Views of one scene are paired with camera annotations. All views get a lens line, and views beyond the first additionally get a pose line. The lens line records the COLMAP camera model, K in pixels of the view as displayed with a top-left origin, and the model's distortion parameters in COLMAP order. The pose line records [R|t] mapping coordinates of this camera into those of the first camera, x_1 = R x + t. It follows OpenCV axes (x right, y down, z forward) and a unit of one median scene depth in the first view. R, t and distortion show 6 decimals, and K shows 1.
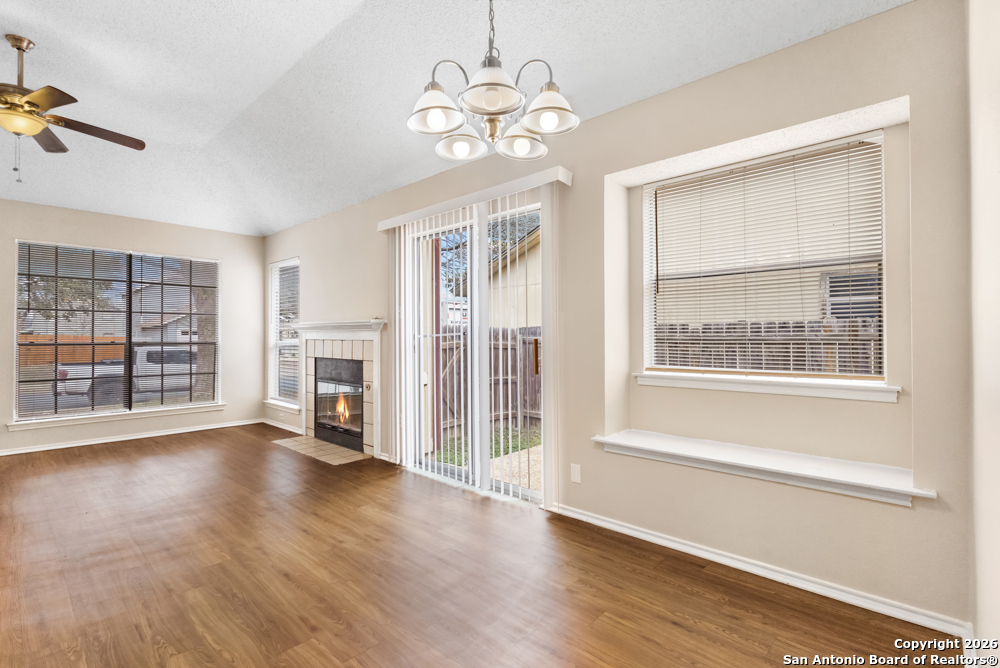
lens RADIAL K [[464.8, 0, 502.1], [0, 464.8, 334.3], [0, 0, 1]] dist [-0.003130, 0.000072]
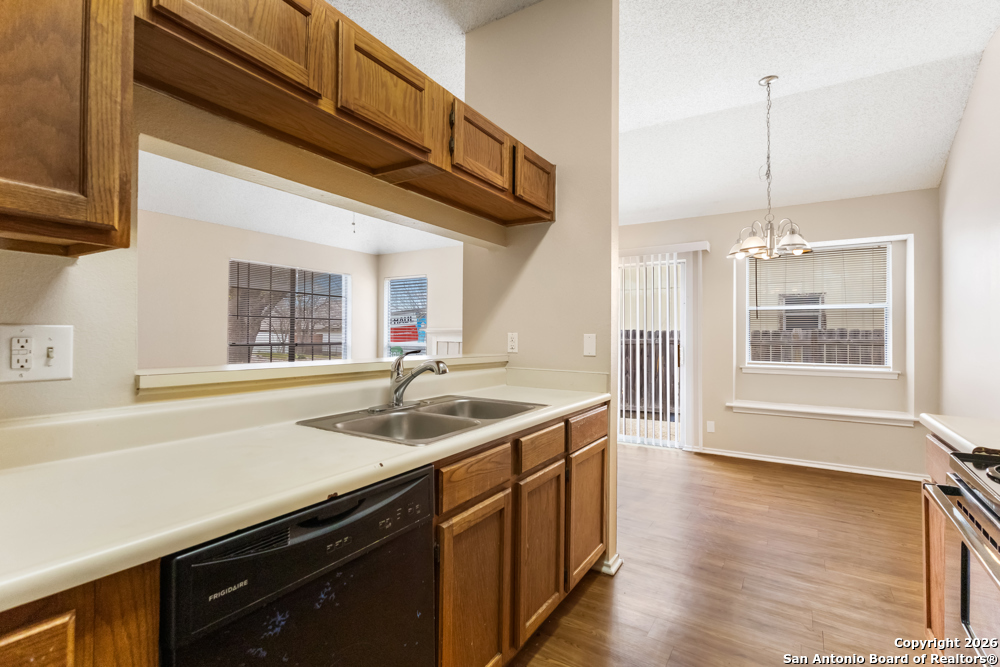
lens RADIAL K [[464.8, 0, 496.1], [0, 464.8, 330.0], [0, 0, 1]] dist [-0.003130, 0.000072]
pose [[0.982836, 0.004388, 0.184428, -0.557463], [-0.006678, 0.999908, 0.011800, -0.036035], [-0.184359, -0.012829, 0.982775, -0.297921]]
